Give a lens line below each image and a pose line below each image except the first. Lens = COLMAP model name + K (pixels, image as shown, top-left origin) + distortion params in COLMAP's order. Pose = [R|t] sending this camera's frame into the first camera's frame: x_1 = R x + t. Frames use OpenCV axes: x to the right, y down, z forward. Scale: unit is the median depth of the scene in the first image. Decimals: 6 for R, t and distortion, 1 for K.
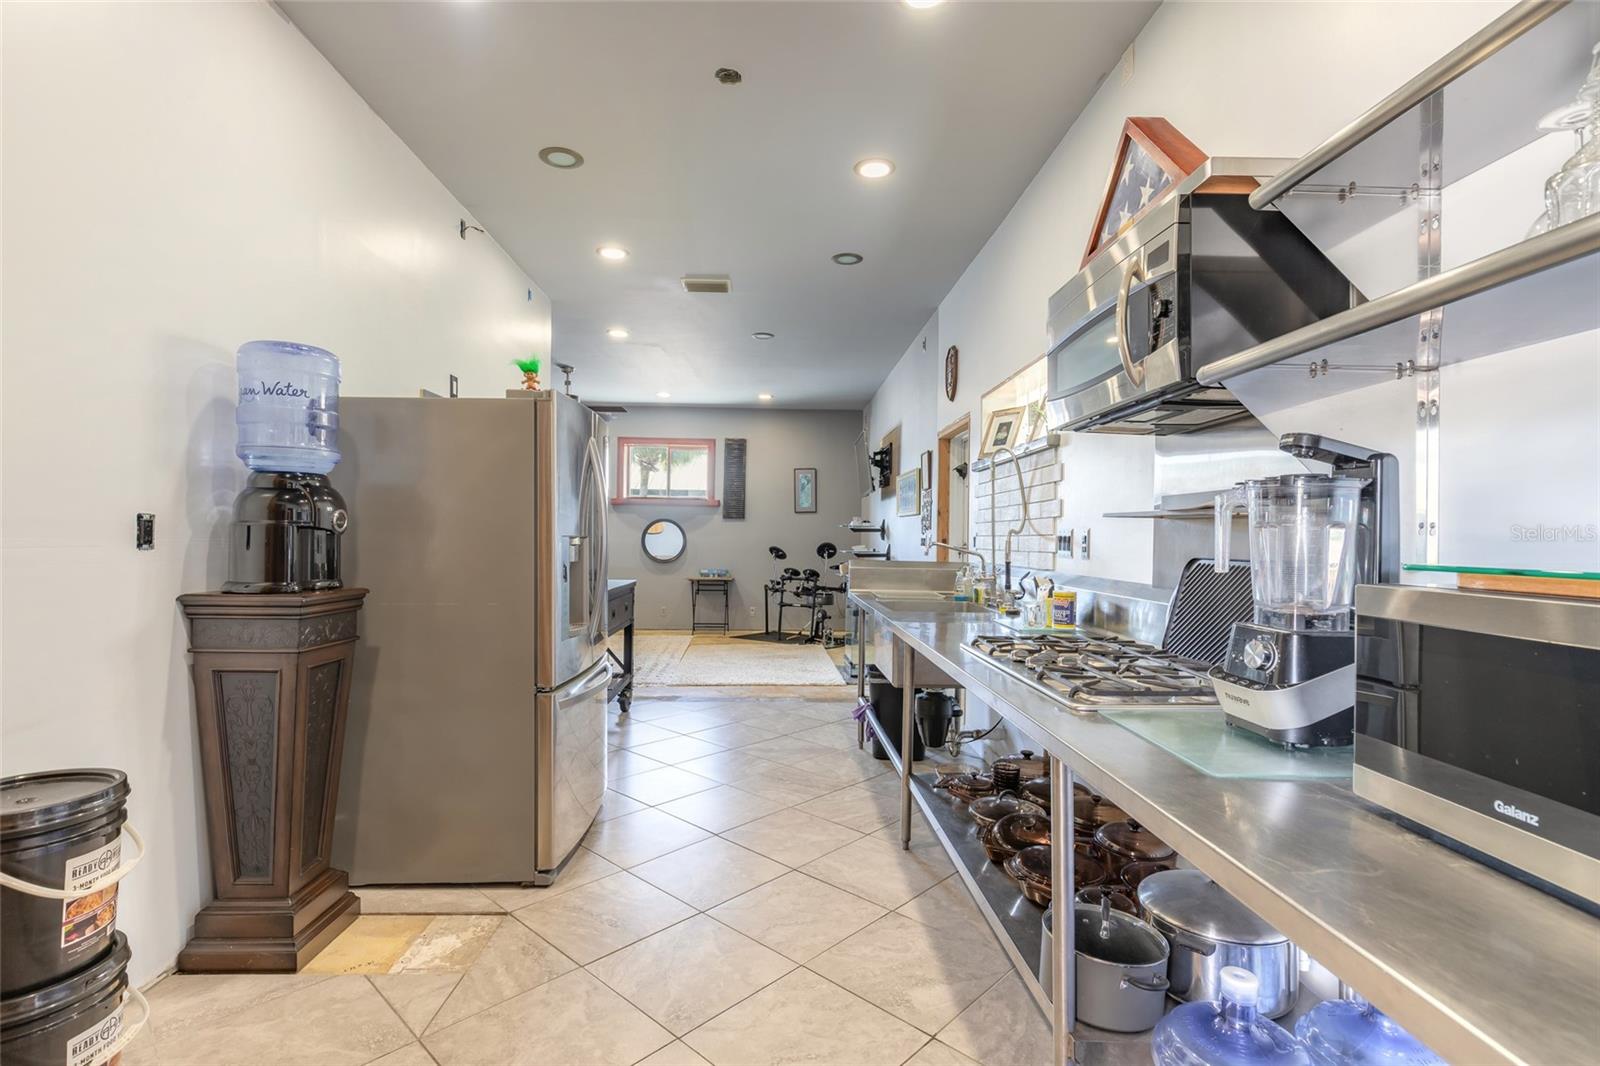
lens RADIAL K [[754.3, 0, 799.6], [0, 754.3, 530.3], [0, 0, 1]] dist [-0.002746, 0.001537]
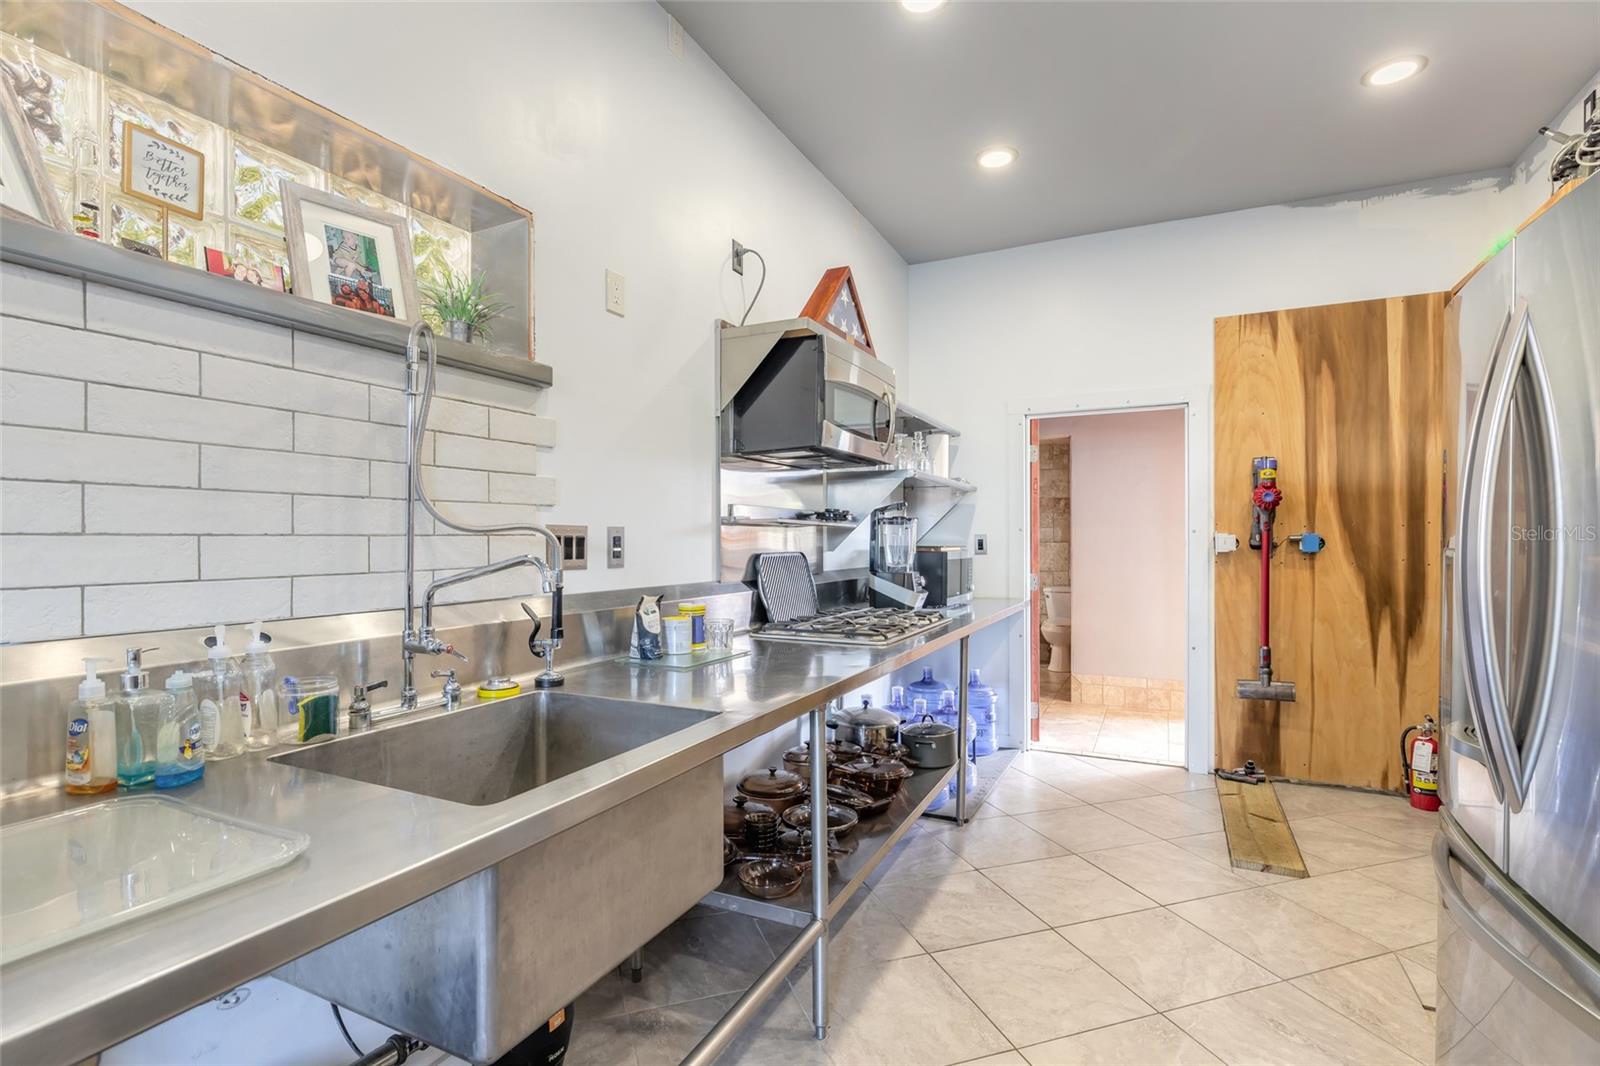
lens RADIAL K [[754.3, 0, 796.8], [0, 754.3, 536.7], [0, 0, 1]] dist [-0.002746, 0.001537]
pose [[-0.879761, -0.016183, 0.475140, -0.129323], [-0.018109, 0.999836, 0.000522, 0.004585], [-0.475071, -0.008145, -0.879910, 1.514124]]
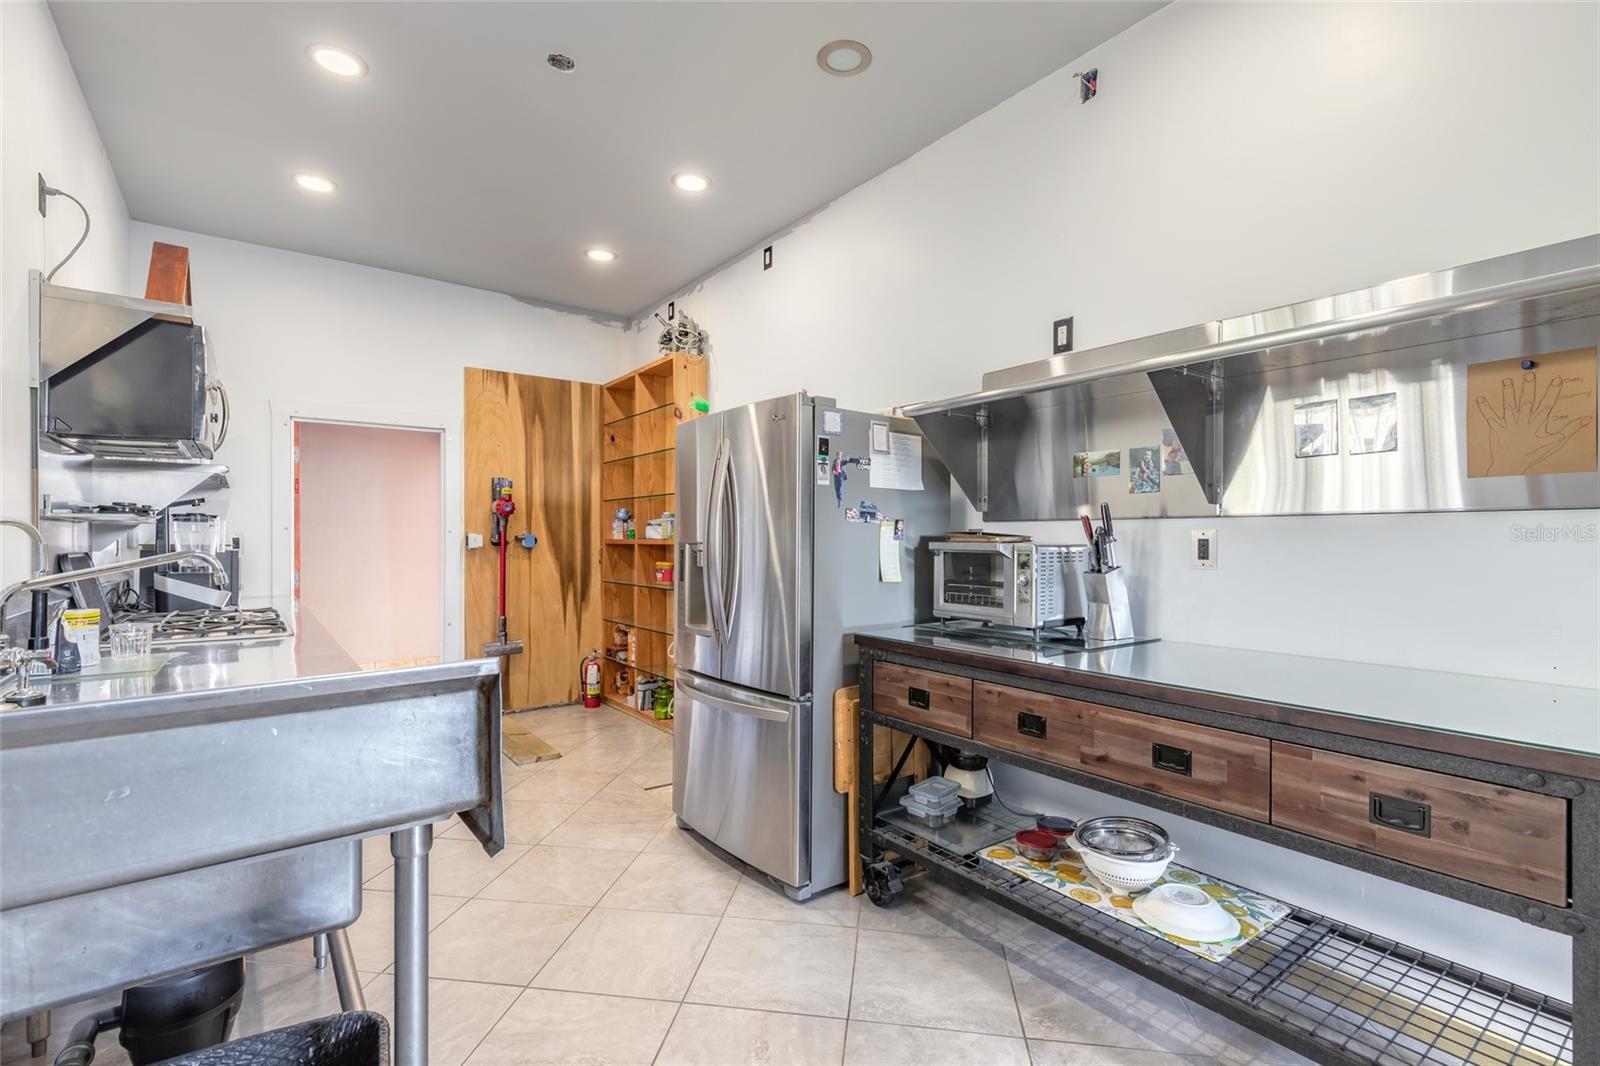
lens RADIAL K [[722.2, 0, 807.9], [0, 722.2, 536.3], [0, 0, 1]] dist [-0.000934, -0.000757]
pose [[-0.814497, -0.018304, -0.579879, 0.156190], [-0.008857, 0.999778, -0.019117, 0.016188], [0.580100, -0.010435, -0.814479, 1.772192]]
